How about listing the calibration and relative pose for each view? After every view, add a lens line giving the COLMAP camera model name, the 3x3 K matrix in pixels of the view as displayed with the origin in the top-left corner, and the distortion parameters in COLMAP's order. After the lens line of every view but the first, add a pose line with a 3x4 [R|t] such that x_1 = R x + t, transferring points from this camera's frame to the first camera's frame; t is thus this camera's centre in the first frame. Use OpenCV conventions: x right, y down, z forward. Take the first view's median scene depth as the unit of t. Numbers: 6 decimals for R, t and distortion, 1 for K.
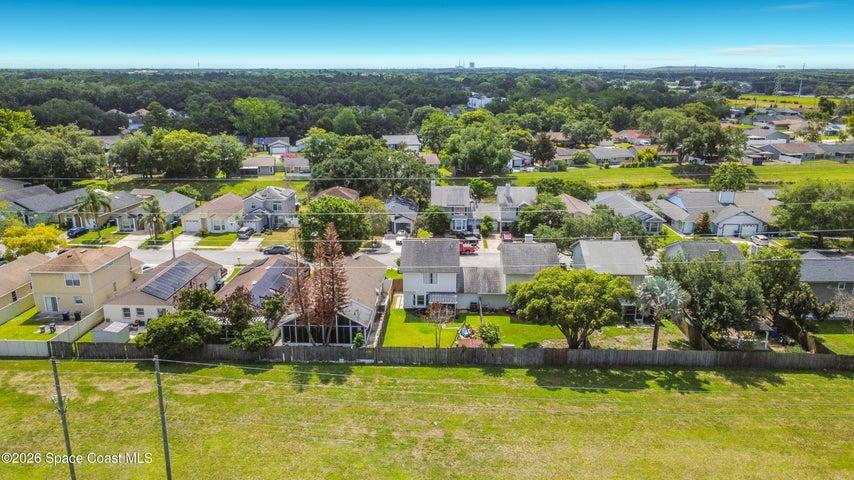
lens RADIAL K [[631.2, 0, 424.6], [0, 631.2, 223.4], [0, 0, 1]] dist [-0.003587, 0.000059]
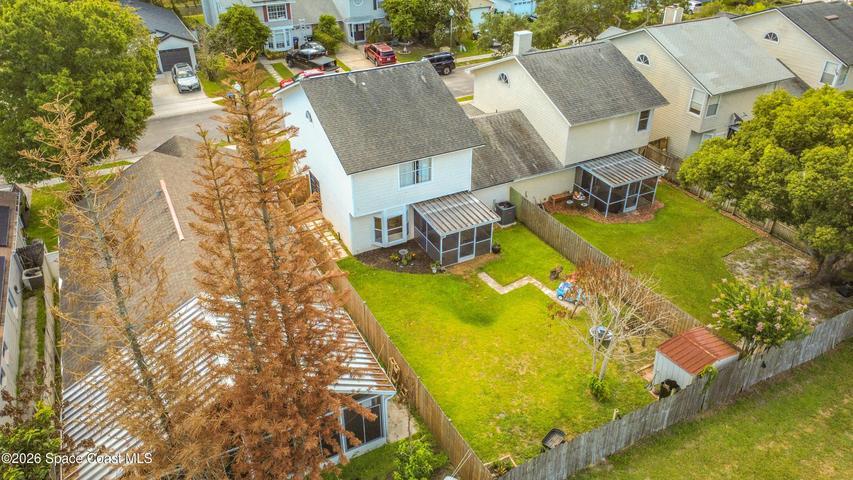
lens RADIAL K [[620.7, 0, 422.9], [0, 620.7, 232.7], [0, 0, 1]] dist [-0.003288, 0.000920]
pose [[0.870703, -0.258880, 0.418160, -0.162157], [0.119656, 0.936208, 0.330450, -0.004827], [-0.477032, -0.237689, 0.846135, 0.667795]]
